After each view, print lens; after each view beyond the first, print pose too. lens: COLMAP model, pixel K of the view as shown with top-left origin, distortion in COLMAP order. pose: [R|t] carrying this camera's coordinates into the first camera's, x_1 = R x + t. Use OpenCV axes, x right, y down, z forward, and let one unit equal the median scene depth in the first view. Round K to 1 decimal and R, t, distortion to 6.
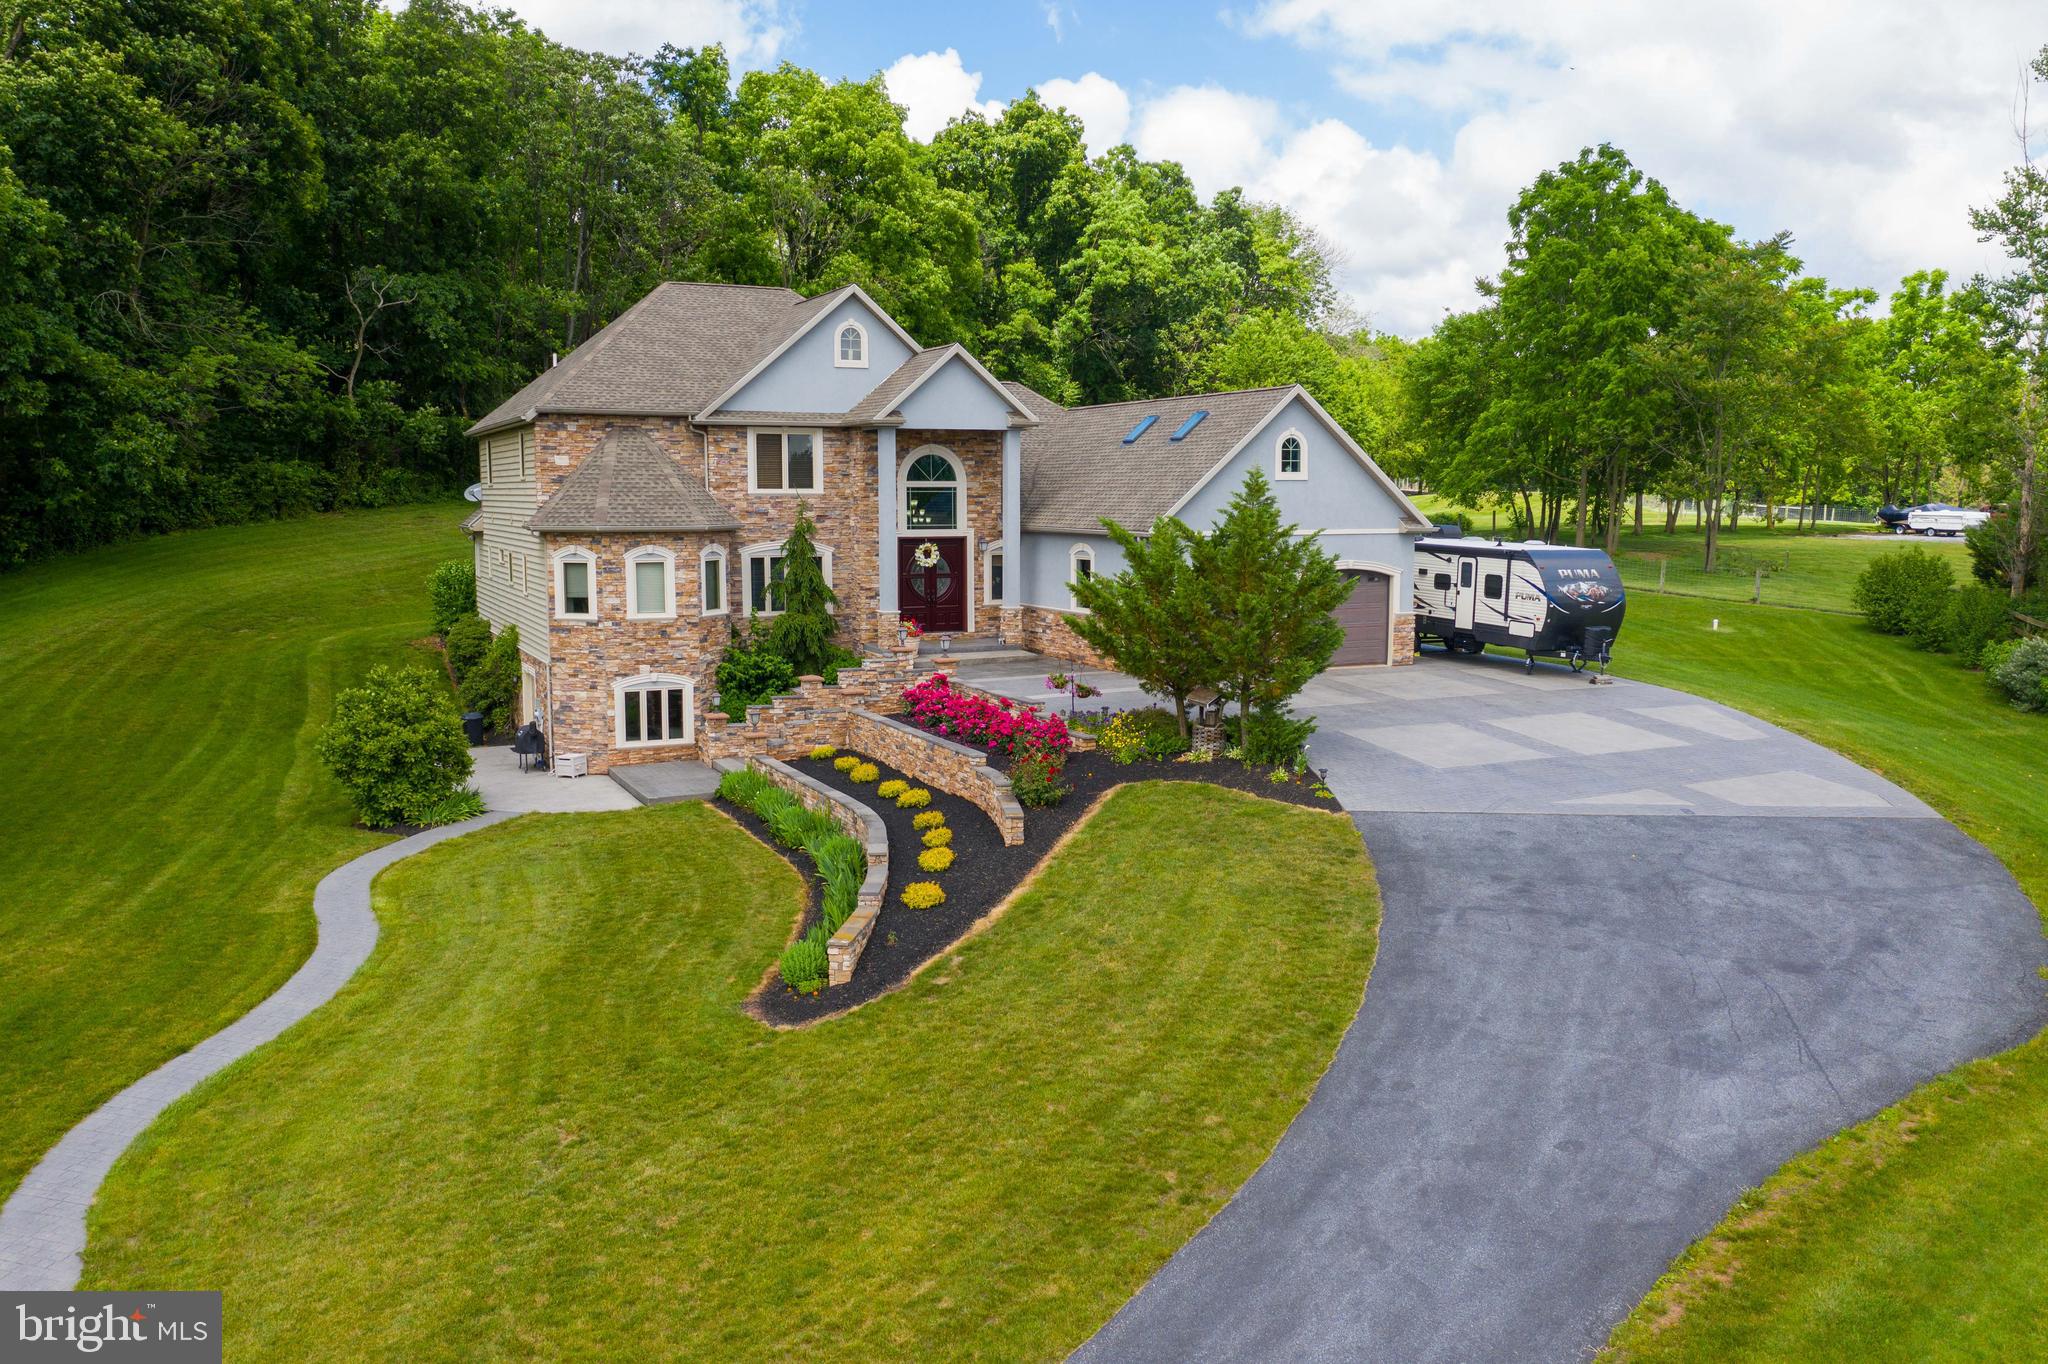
lens RADIAL K [[1628.1, 0, 1018.3], [0, 1628.1, 698.5], [0, 0, 1]] dist [0.002363, 0.011884]
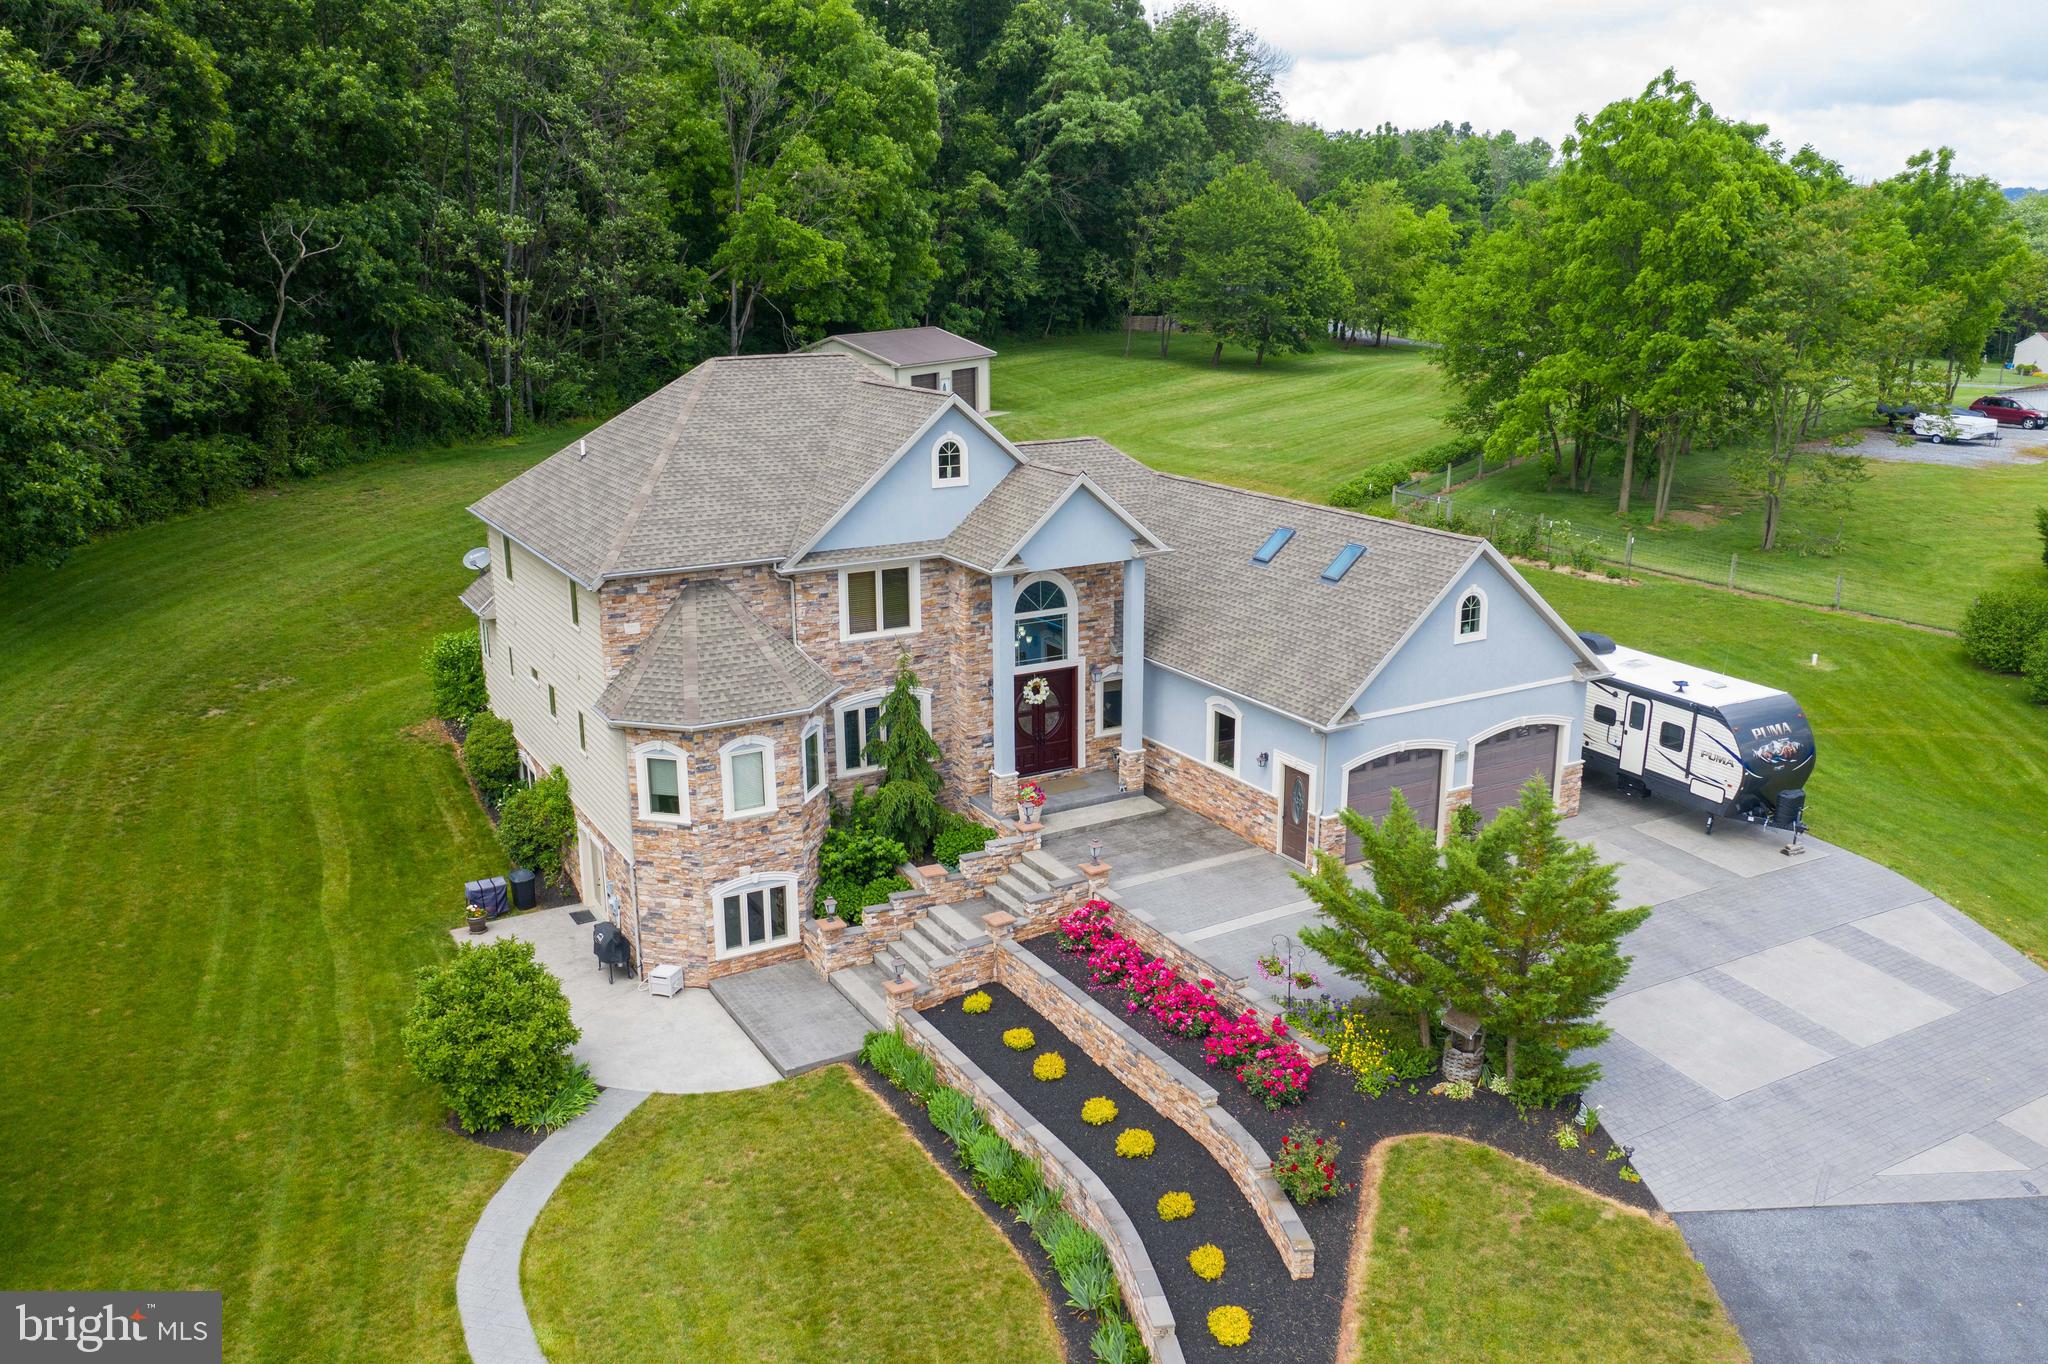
lens RADIAL K [[1628.1, 0, 1018.0], [0, 1628.1, 696.2], [0, 0, 1]] dist [0.002363, 0.011884]
pose [[0.997013, -0.026569, 0.072514, -0.141128], [0.015503, 0.988701, 0.149100, -0.236173], [-0.075656, -0.147531, 0.986160, 0.132841]]
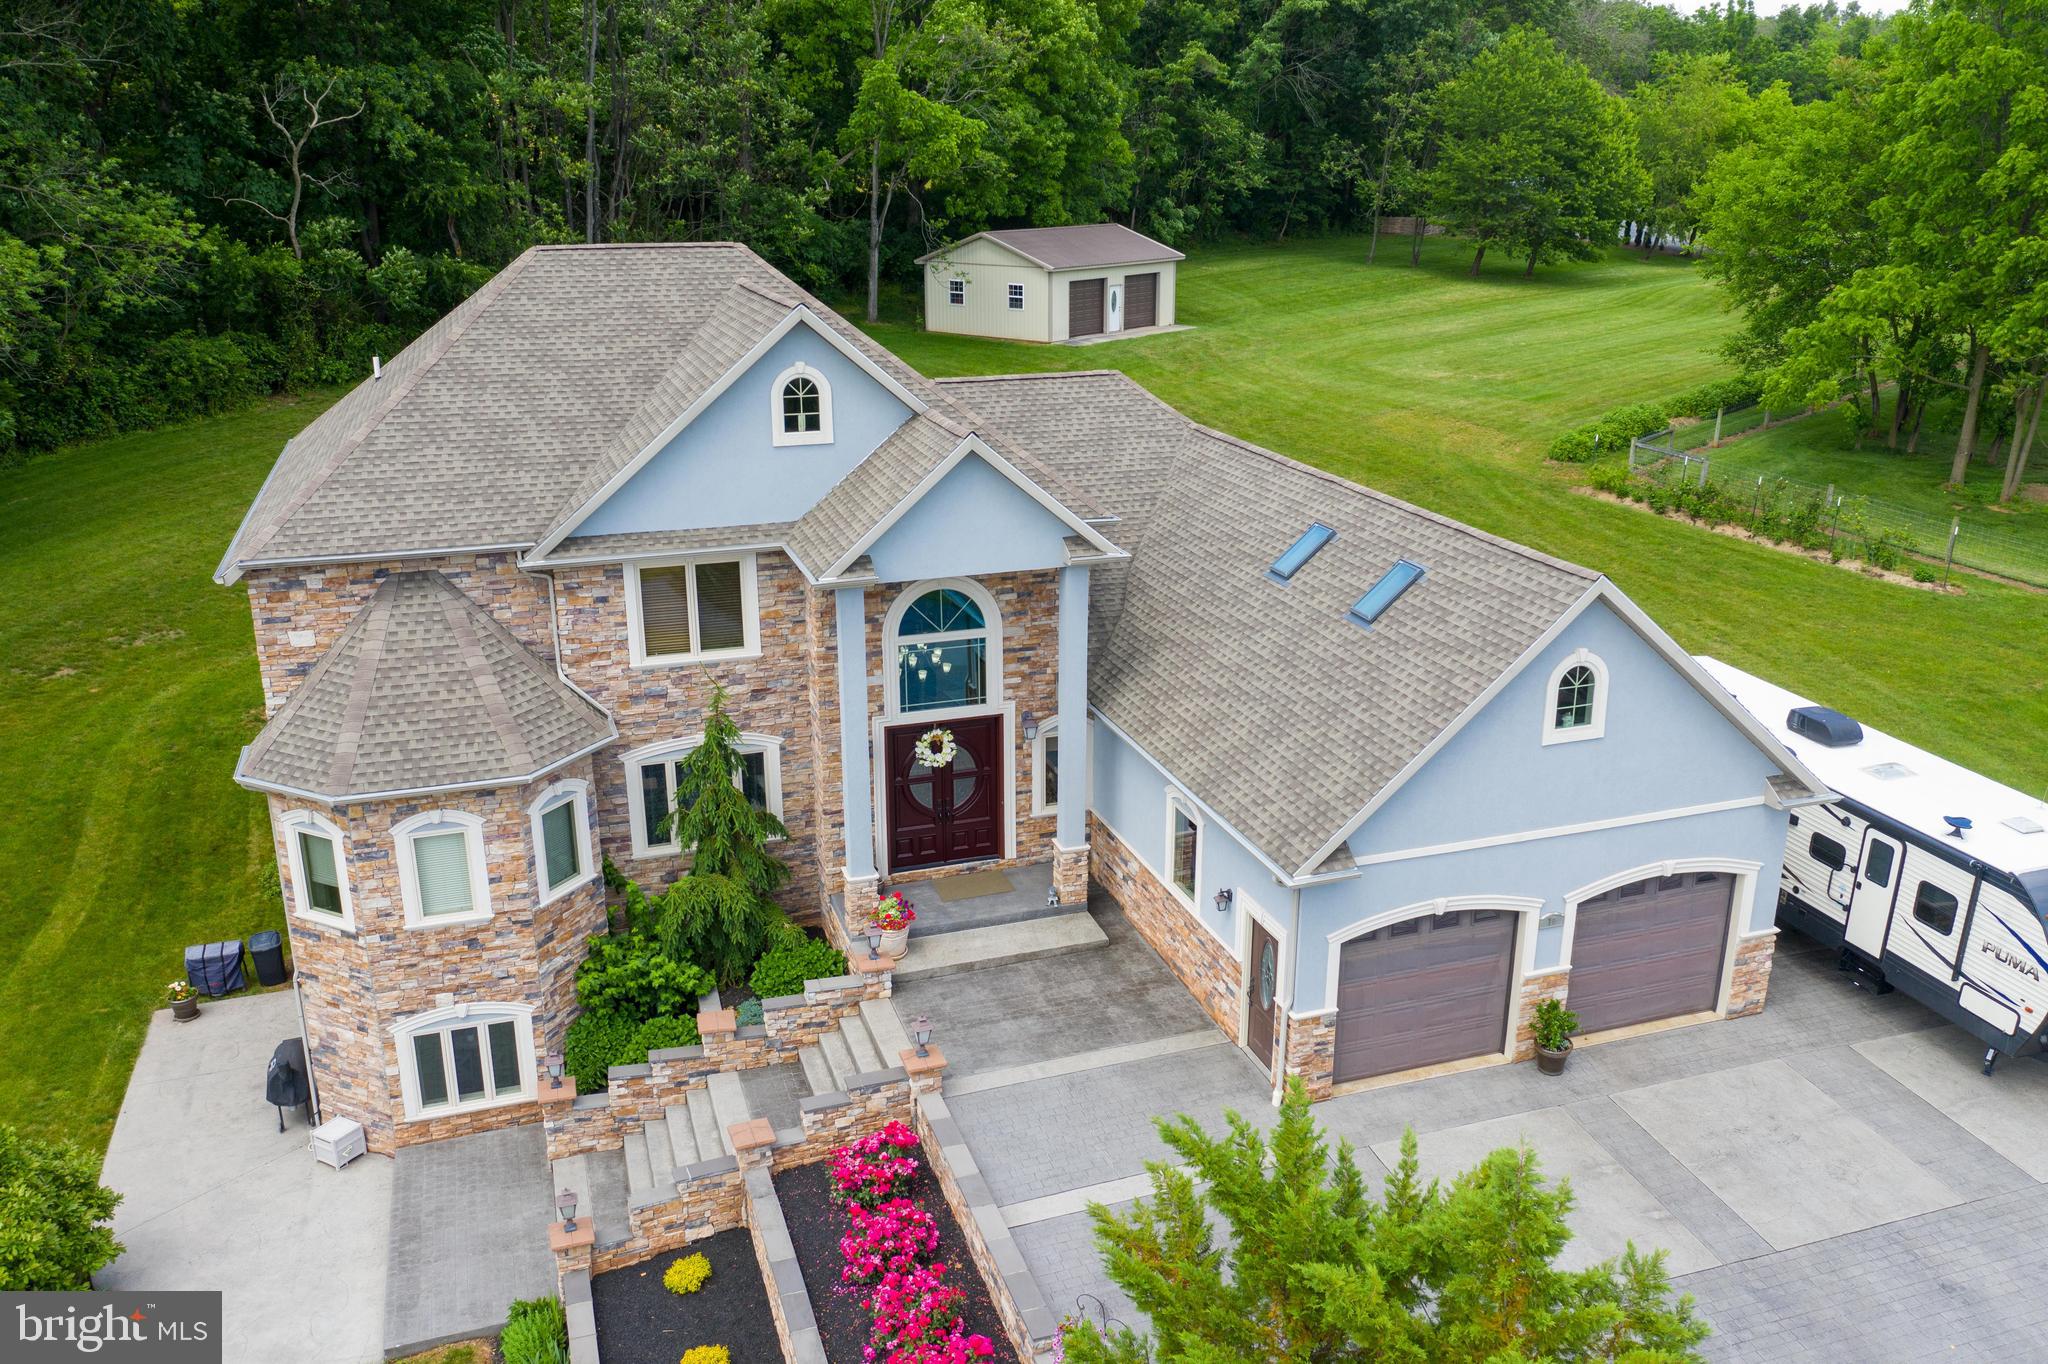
lens RADIAL K [[1628.1, 0, 1018.2], [0, 1628.1, 690.4], [0, 0, 1]] dist [0.002363, 0.011884]
pose [[0.993170, 0.034674, -0.111409, 0.044761], [-0.011826, 0.979821, 0.199529, -0.249637], [0.116079, -0.196848, 0.973538, 0.451112]]
